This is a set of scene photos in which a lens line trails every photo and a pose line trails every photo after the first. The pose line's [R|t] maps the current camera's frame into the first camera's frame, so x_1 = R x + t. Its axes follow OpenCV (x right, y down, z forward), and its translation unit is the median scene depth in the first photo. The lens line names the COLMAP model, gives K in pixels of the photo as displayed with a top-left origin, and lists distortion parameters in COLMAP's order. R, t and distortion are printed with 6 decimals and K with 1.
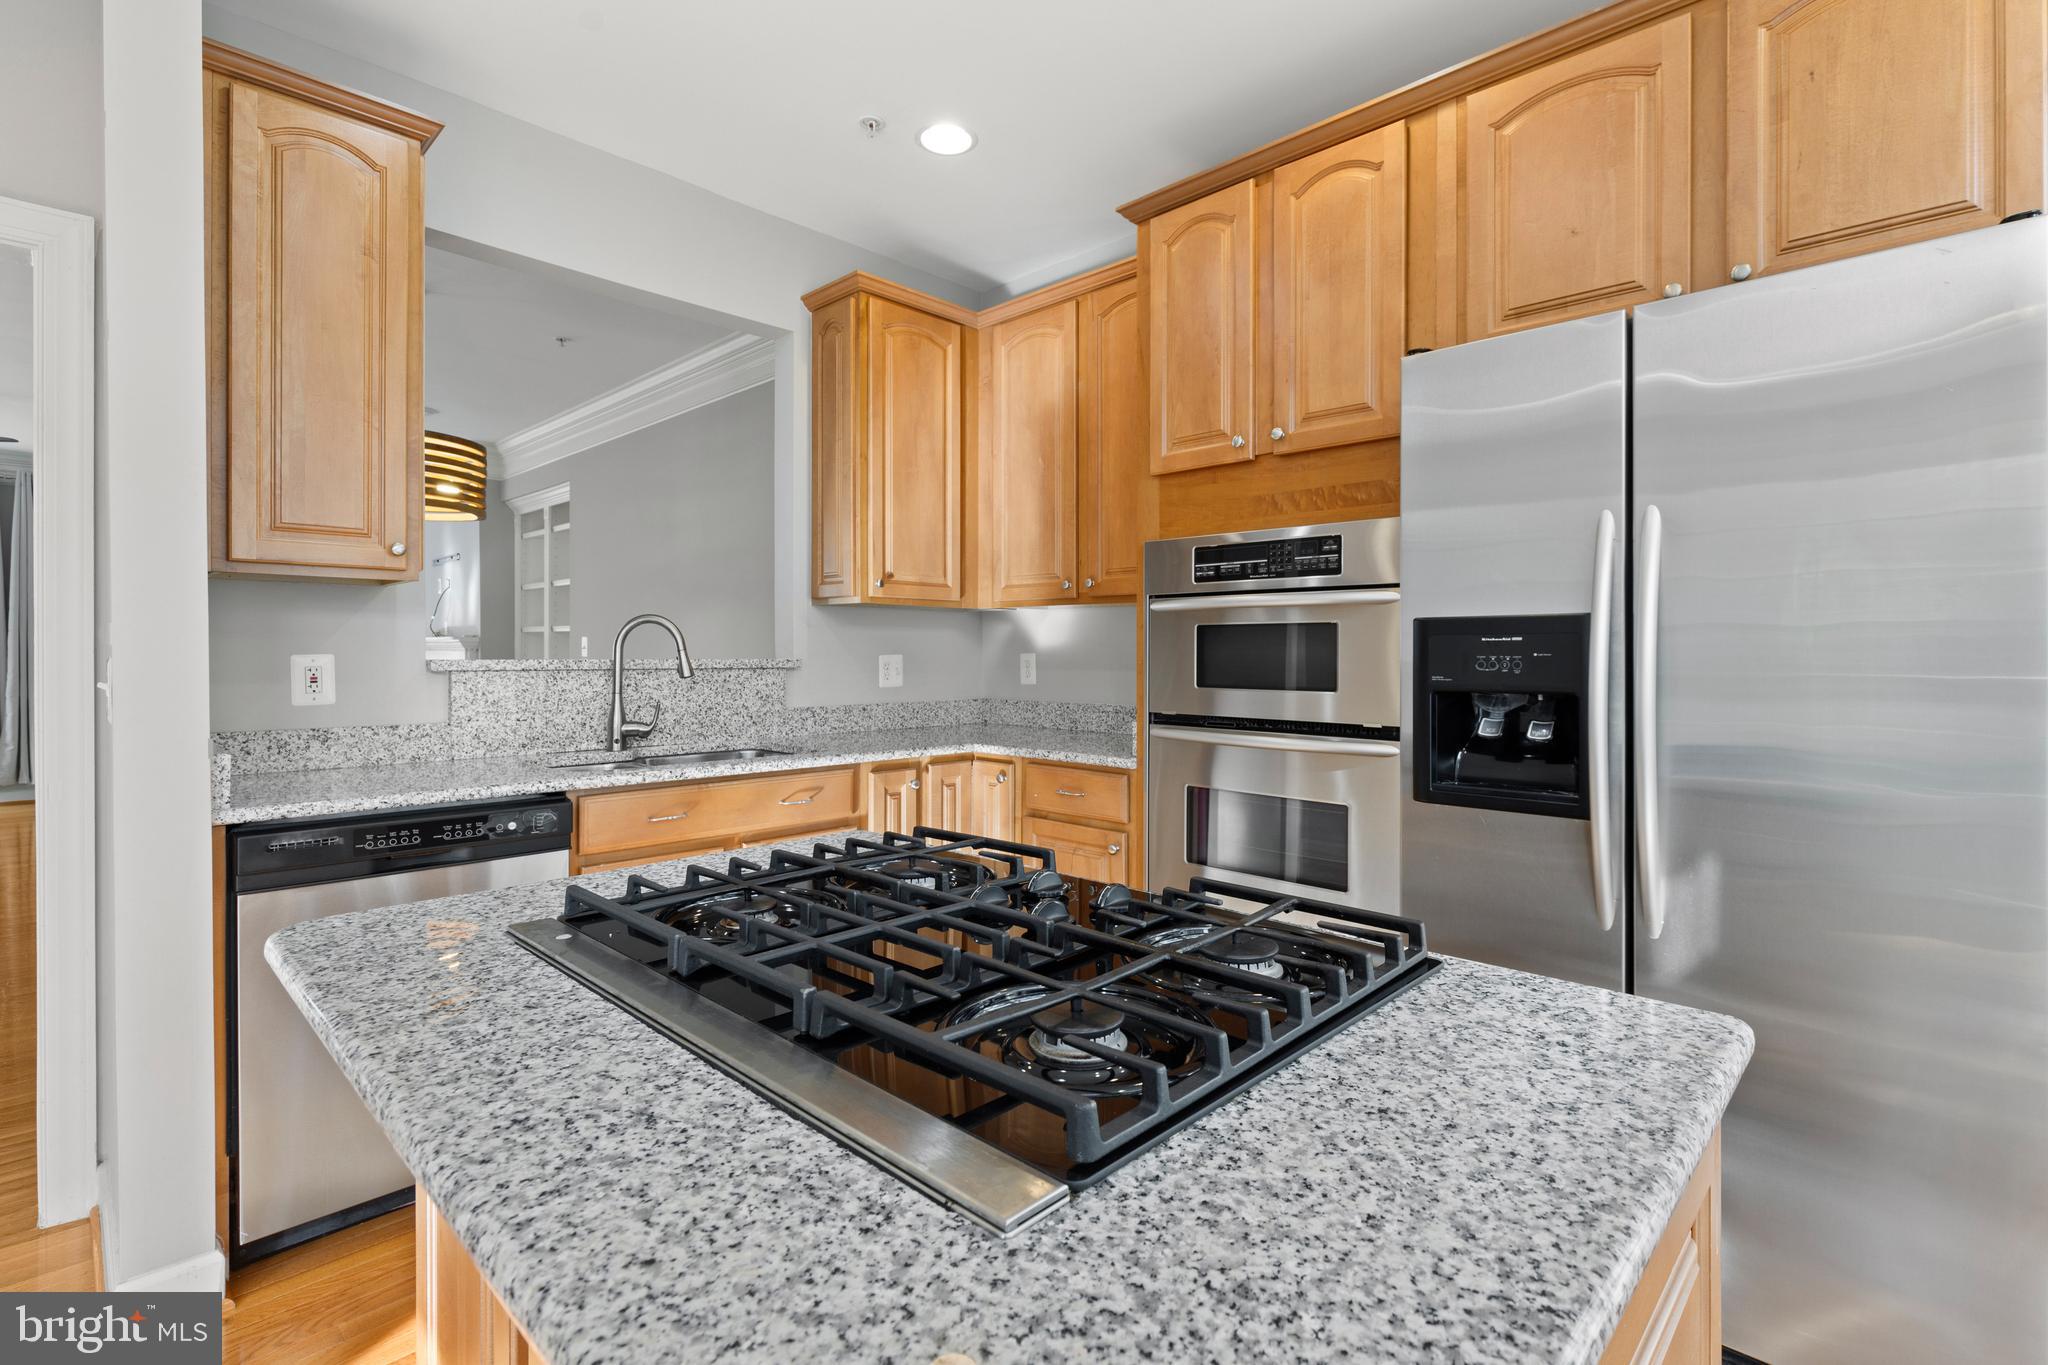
lens RADIAL K [[949.9, 0, 1030.7], [0, 949.9, 647.5], [0, 0, 1]] dist [0.000297, -0.000021]
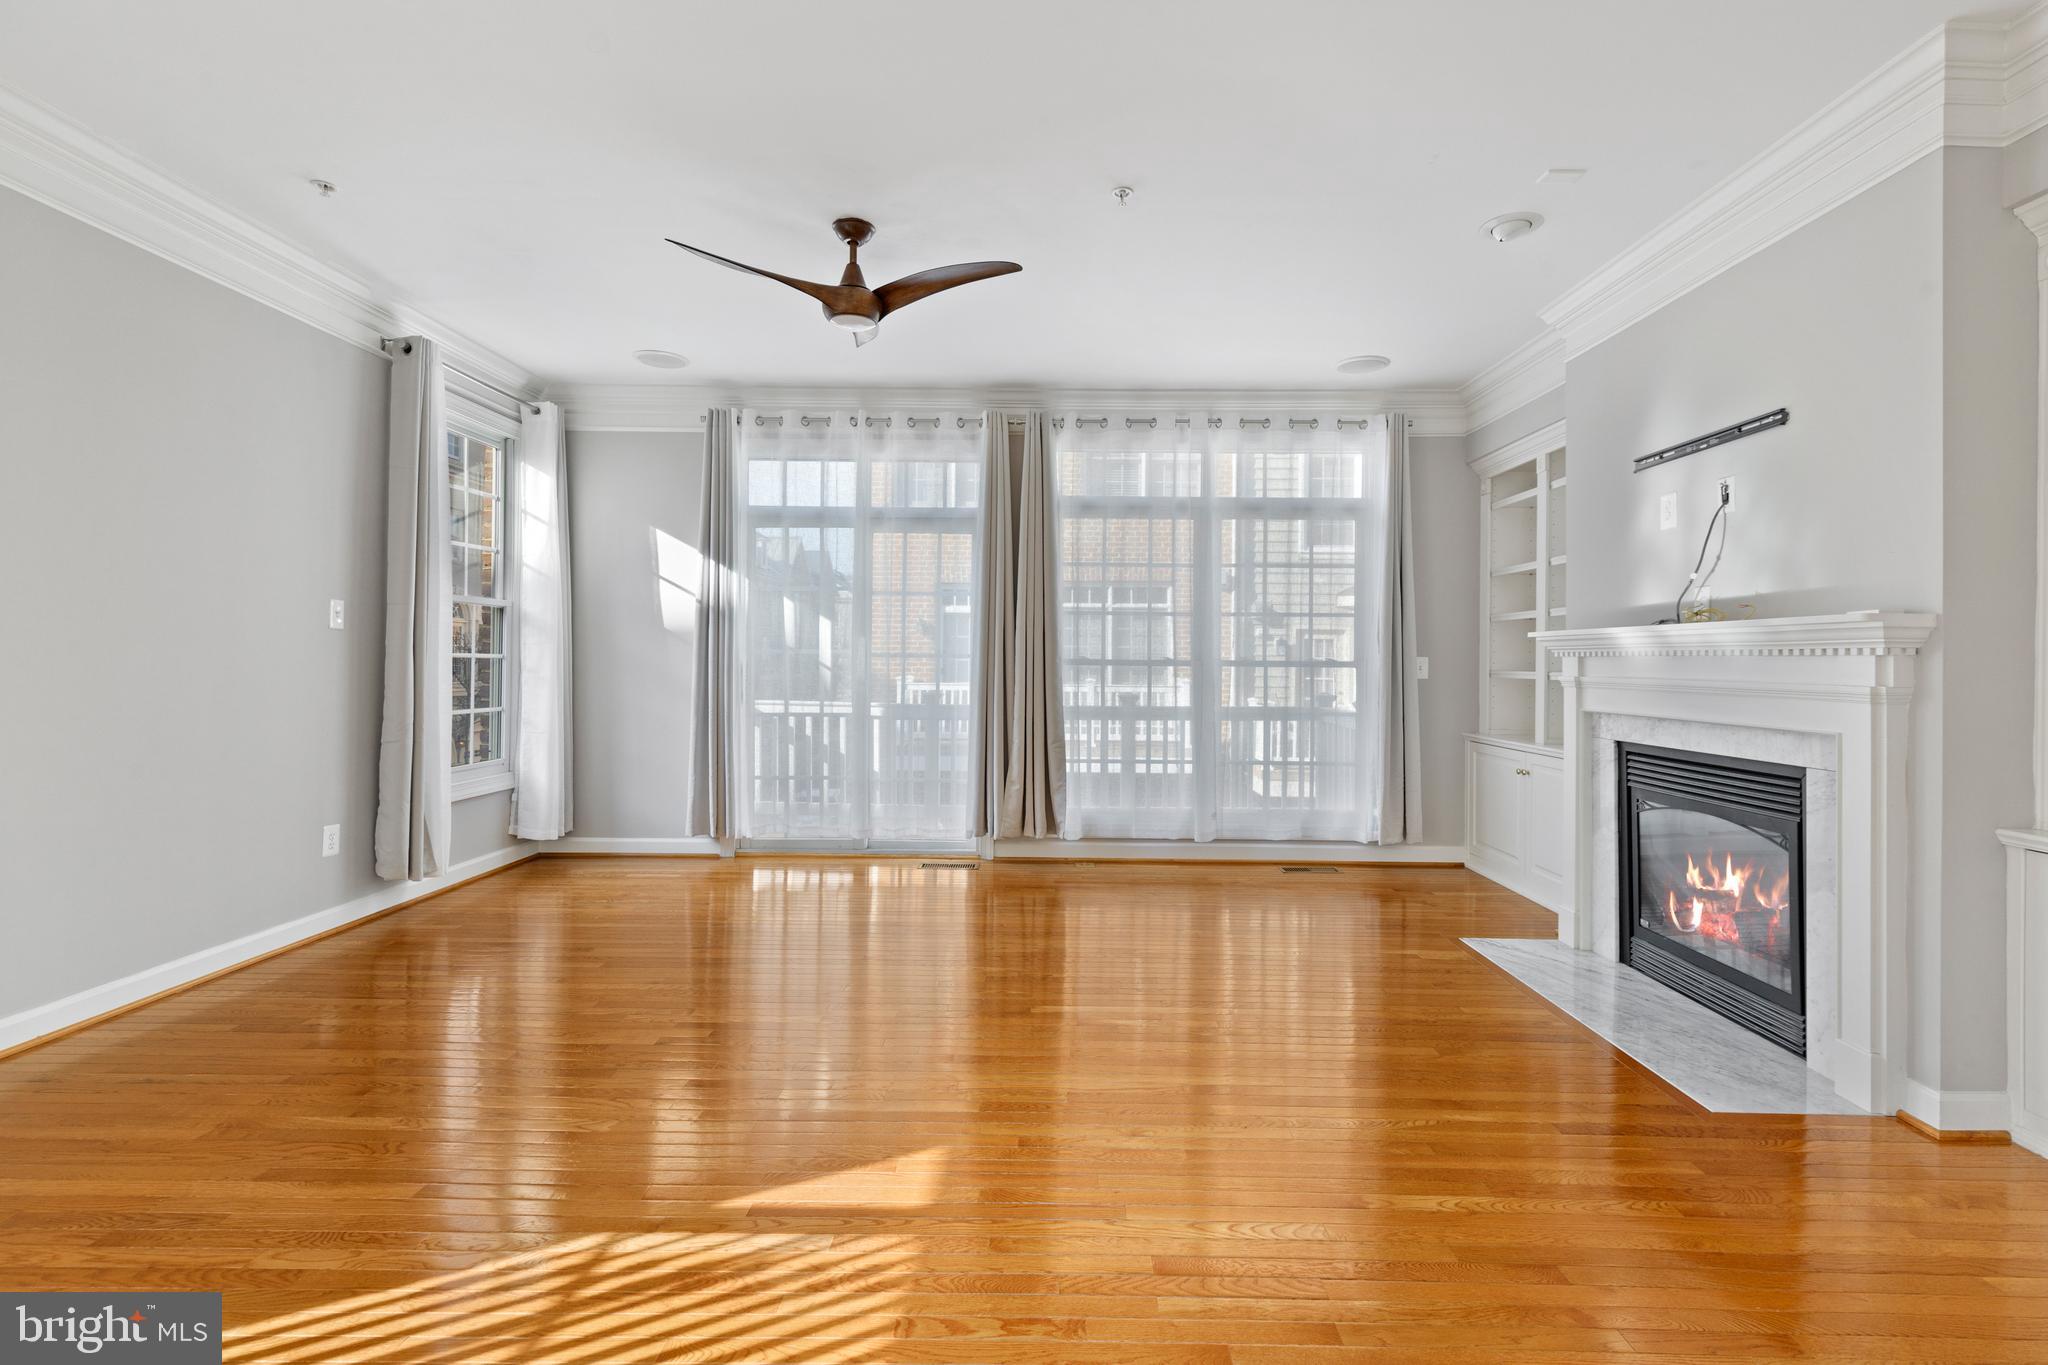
lens RADIAL K [[933.3, 0, 1039.4], [0, 933.3, 705.0], [0, 0, 1]] dist [0.005927, -0.000684]
pose [[0.690052, 0.039072, -0.722704, -1.477614], [-0.002076, 0.998644, 0.052009, 0.012072], [0.723756, -0.034389, 0.689198, 1.401597]]
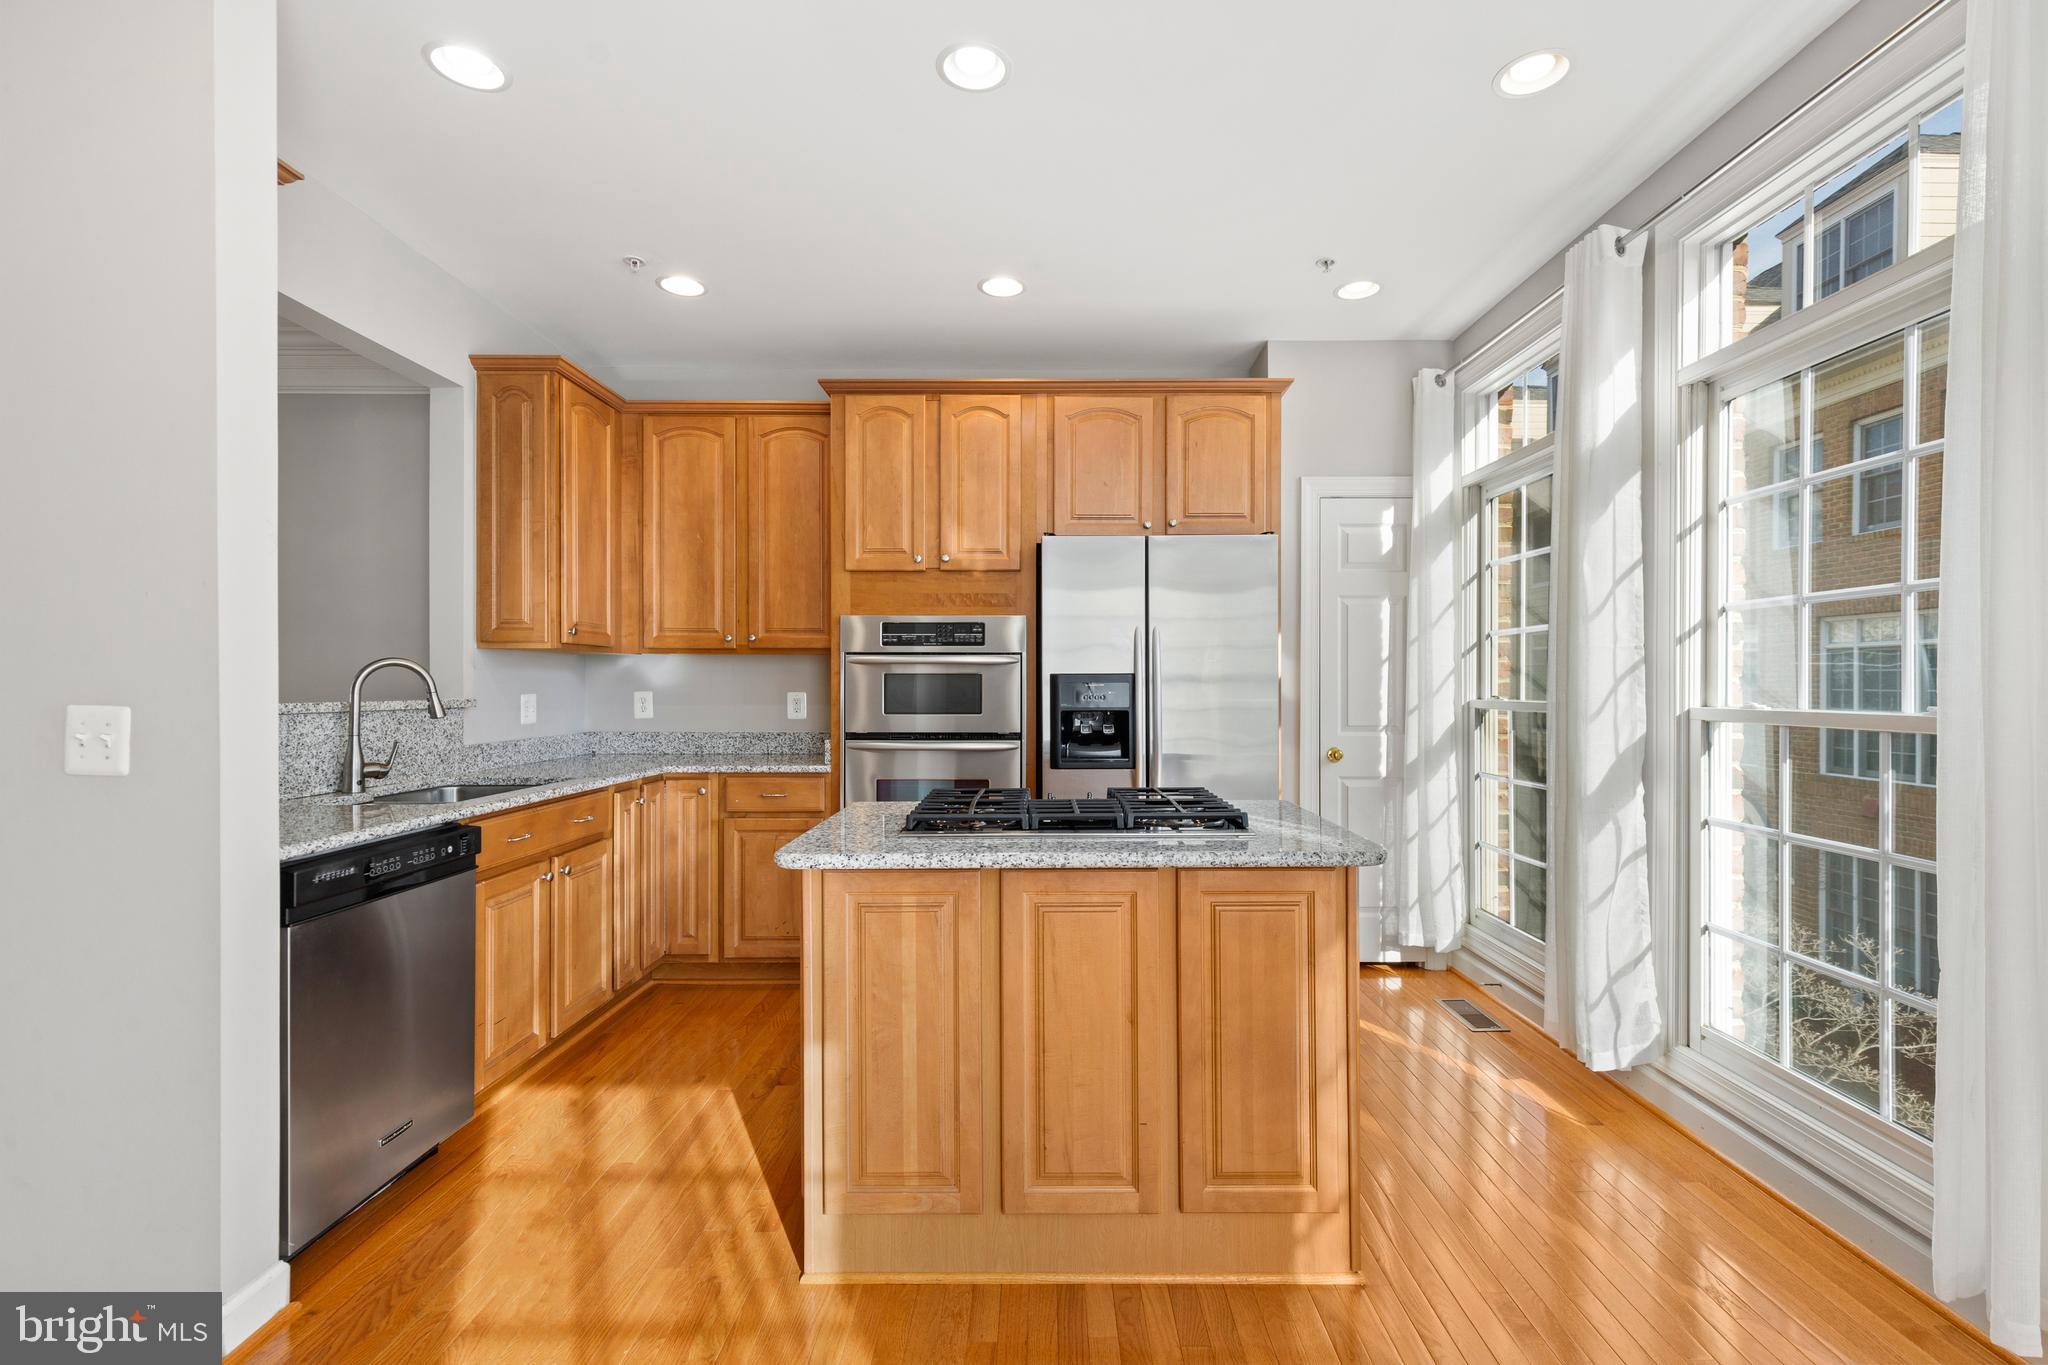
lens RADIAL K [[922.2, 0, 1045.6], [0, 922.2, 681.5], [0, 0, 1]] dist [0.010402, -0.000588]
pose [[0.715913, 0.000436, 0.698189, -0.660504], [-0.001986, 0.999997, 0.001412, -0.013104], [-0.698186, -0.002397, 0.715912, -0.237022]]
